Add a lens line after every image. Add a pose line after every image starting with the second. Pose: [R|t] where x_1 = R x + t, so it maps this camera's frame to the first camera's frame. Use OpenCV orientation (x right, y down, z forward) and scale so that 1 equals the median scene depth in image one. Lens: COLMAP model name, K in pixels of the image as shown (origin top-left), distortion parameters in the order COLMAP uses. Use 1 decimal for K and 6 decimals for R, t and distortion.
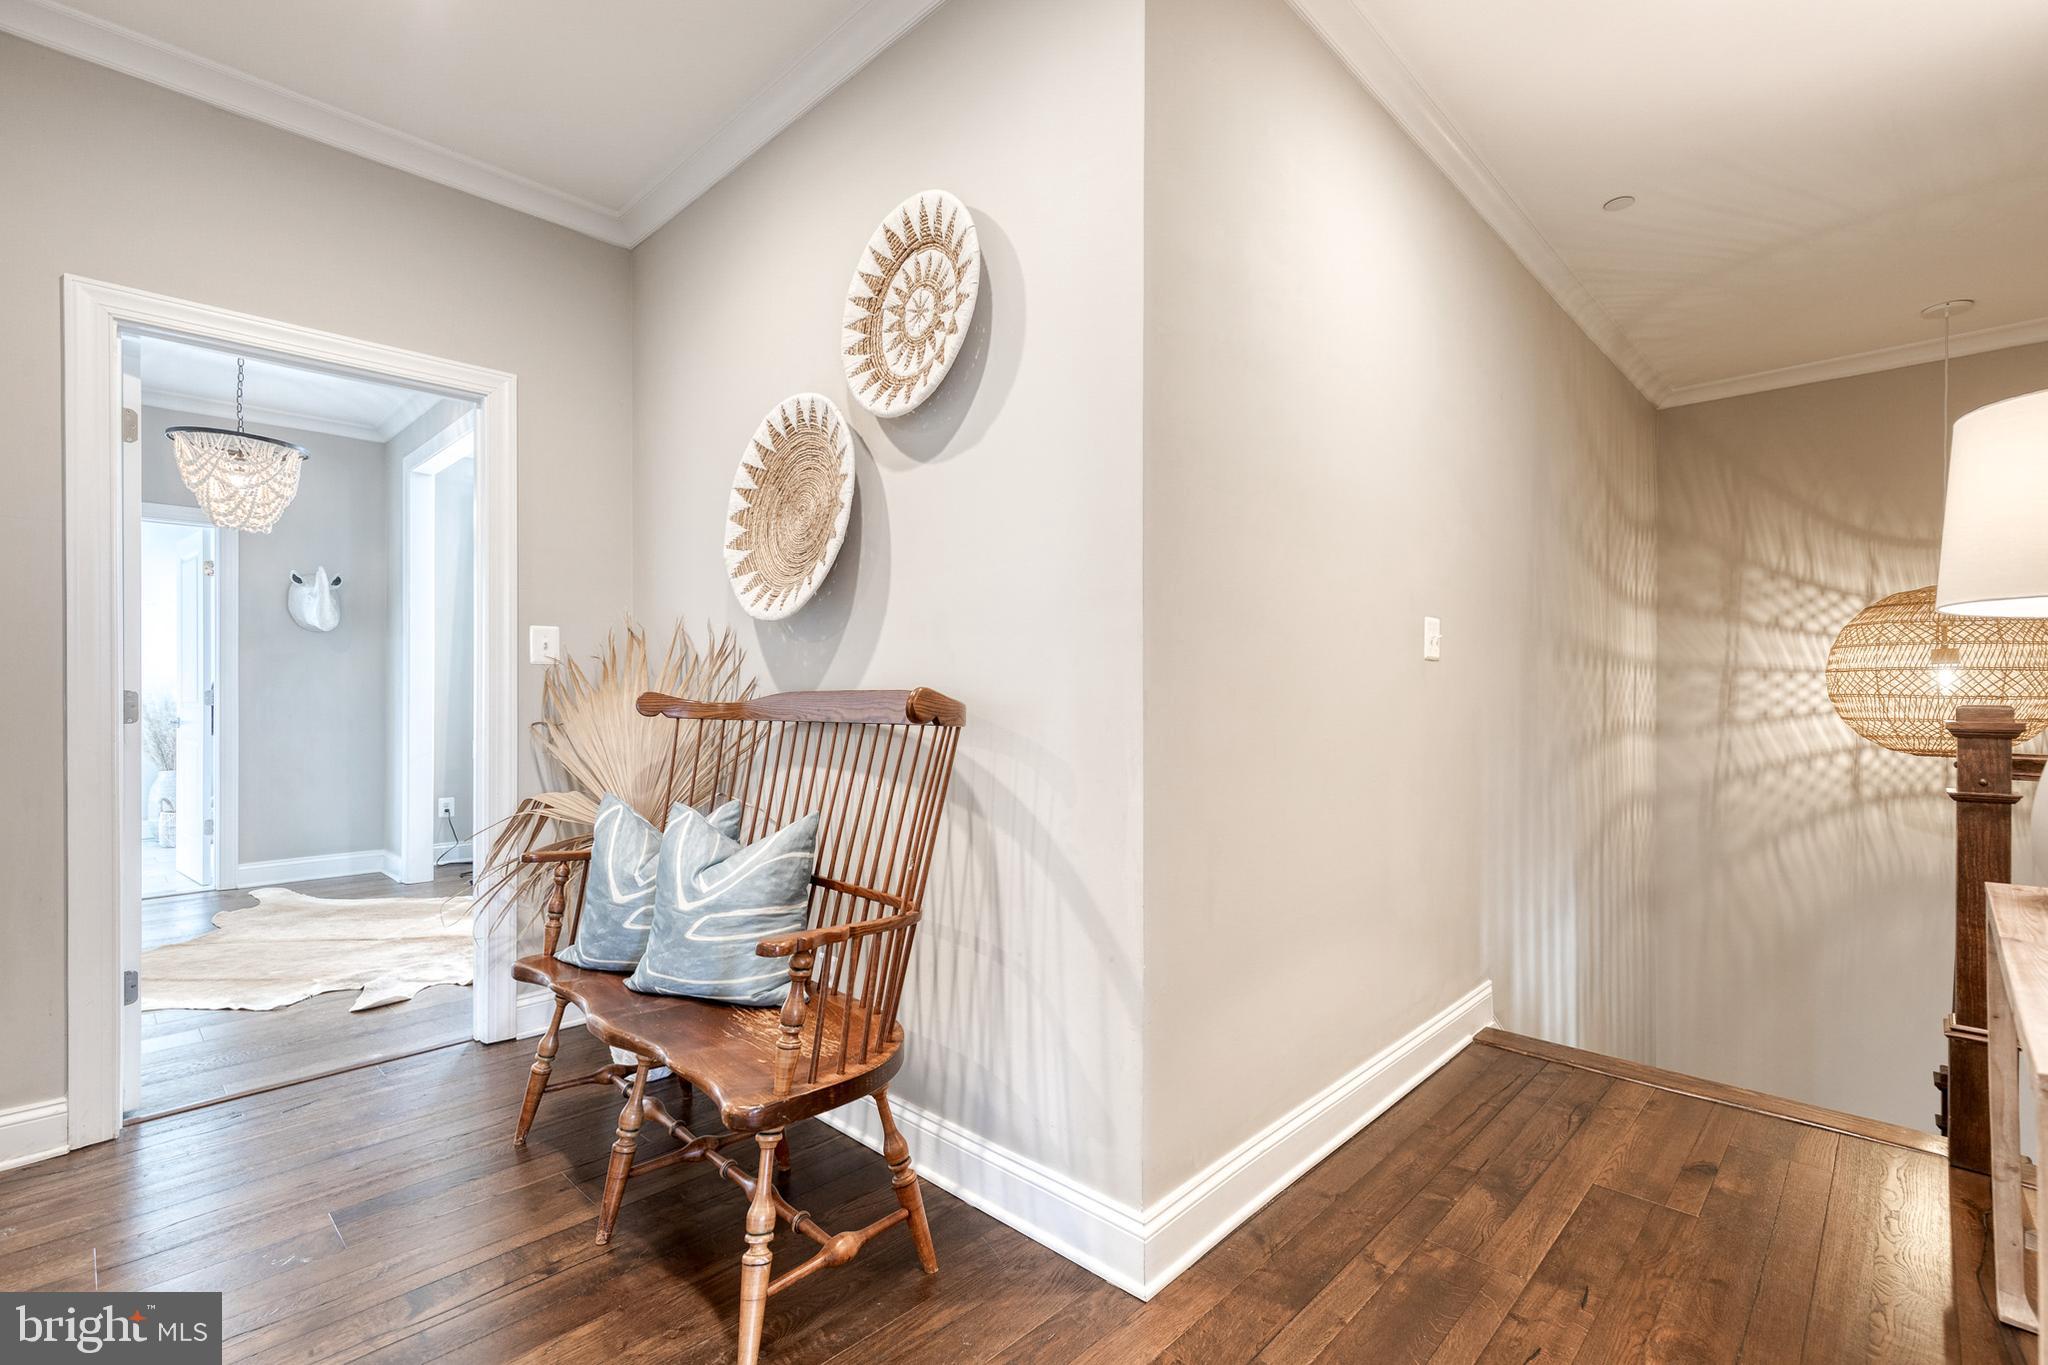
lens RADIAL K [[933.1, 0, 1027.3], [0, 933.1, 689.2], [0, 0, 1]] dist [0.007427, -0.000438]
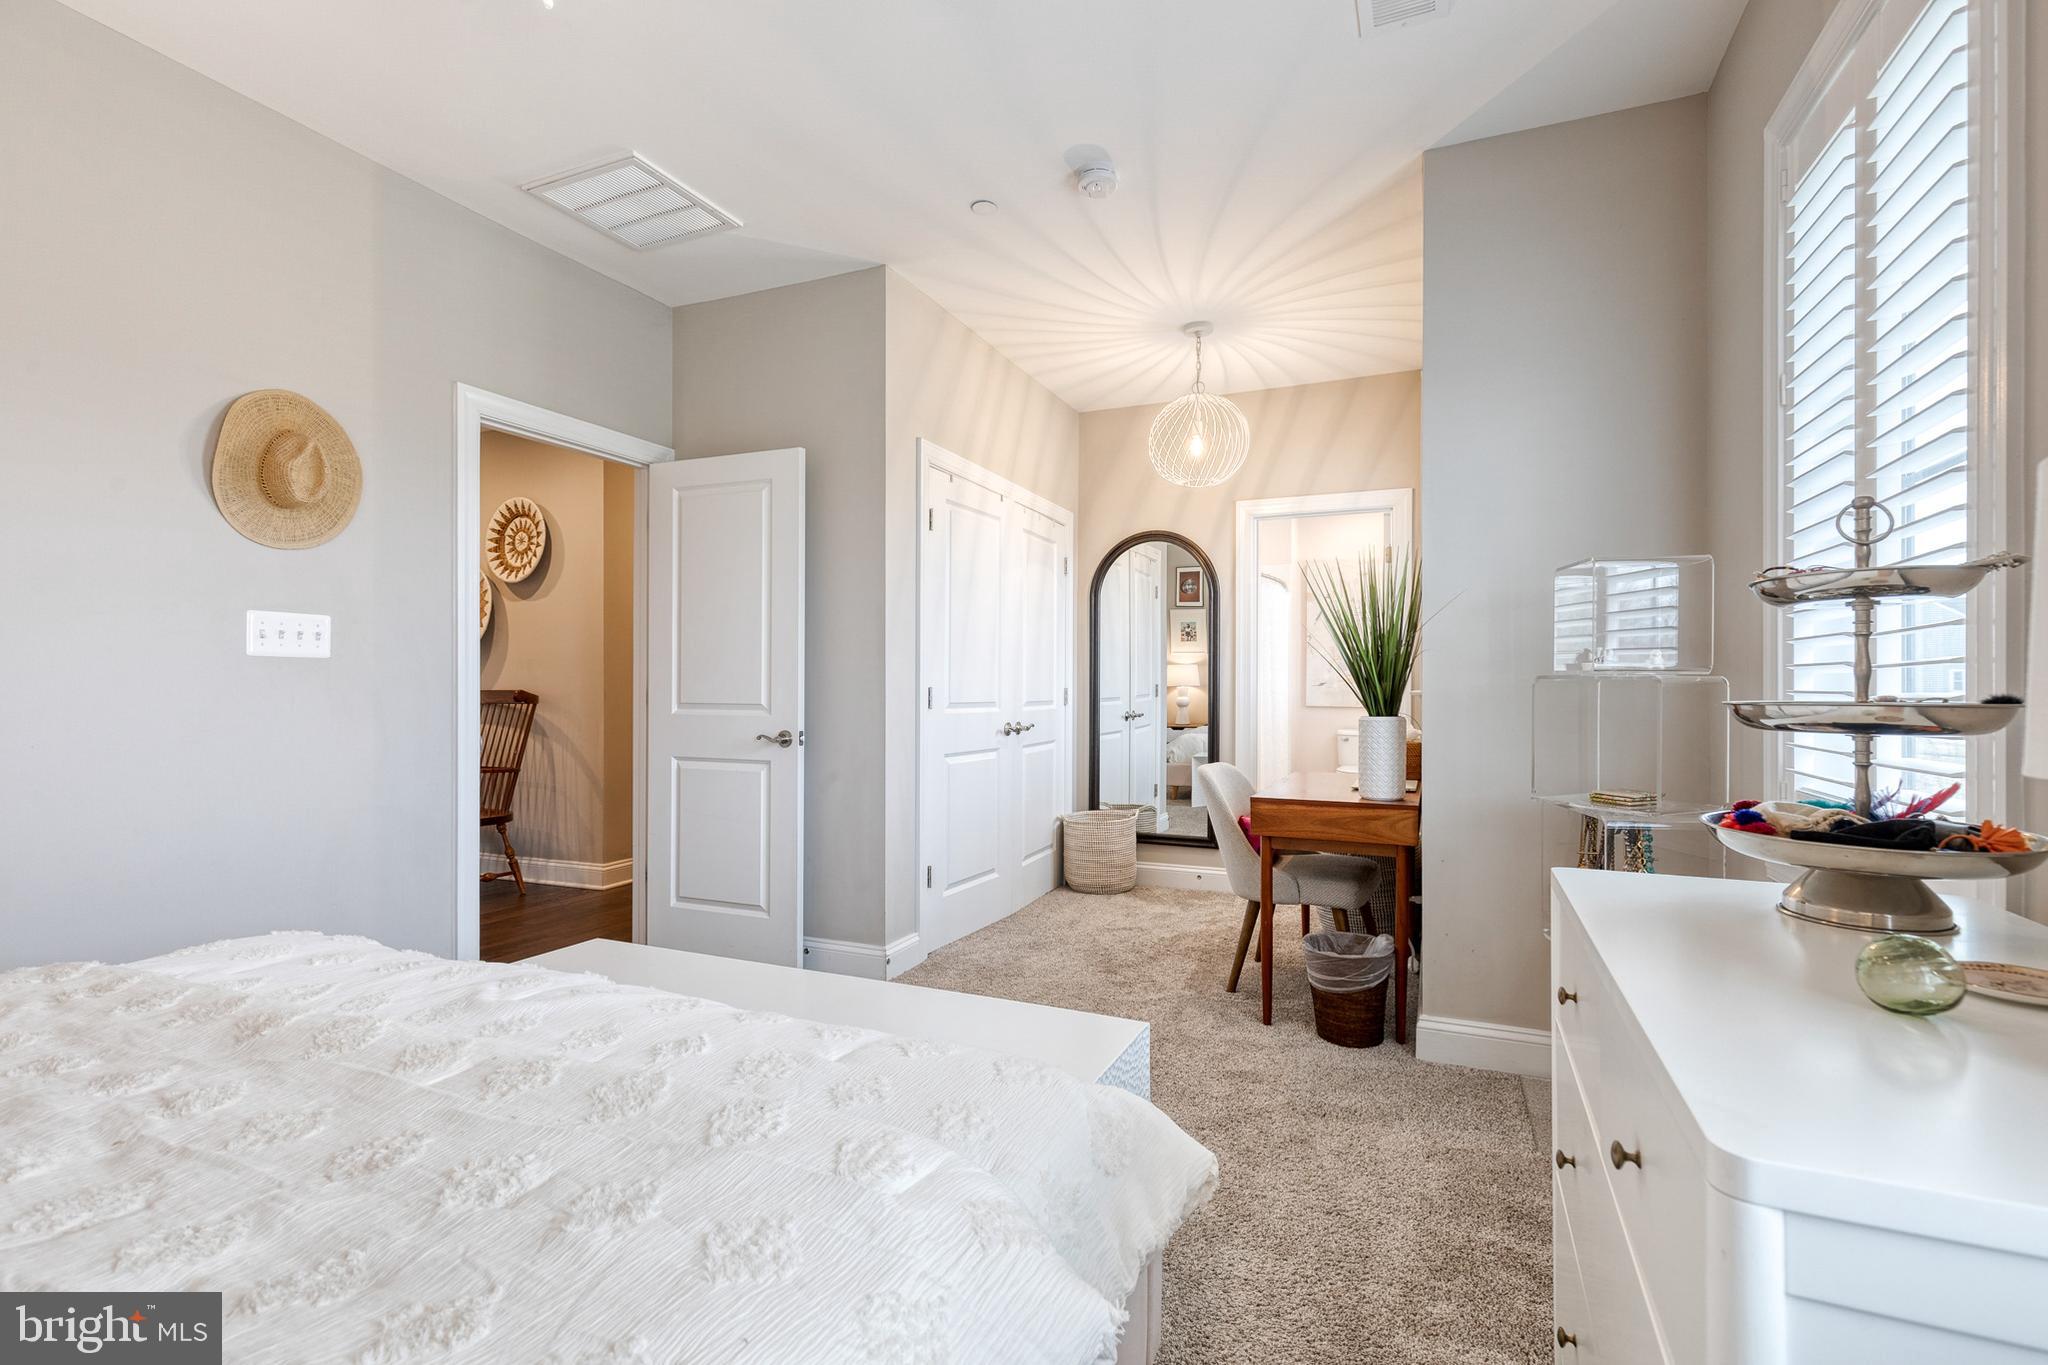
lens RADIAL K [[933.1, 0, 1027.3], [0, 933.1, 689.2], [0, 0, 1]] dist [0.007427, -0.000438]
pose [[0.936933, 0.002397, 0.349501, 0.284799], [-0.003956, 0.999985, 0.003747, -0.016764], [-0.349487, -0.004894, 0.936928, -1.861678]]
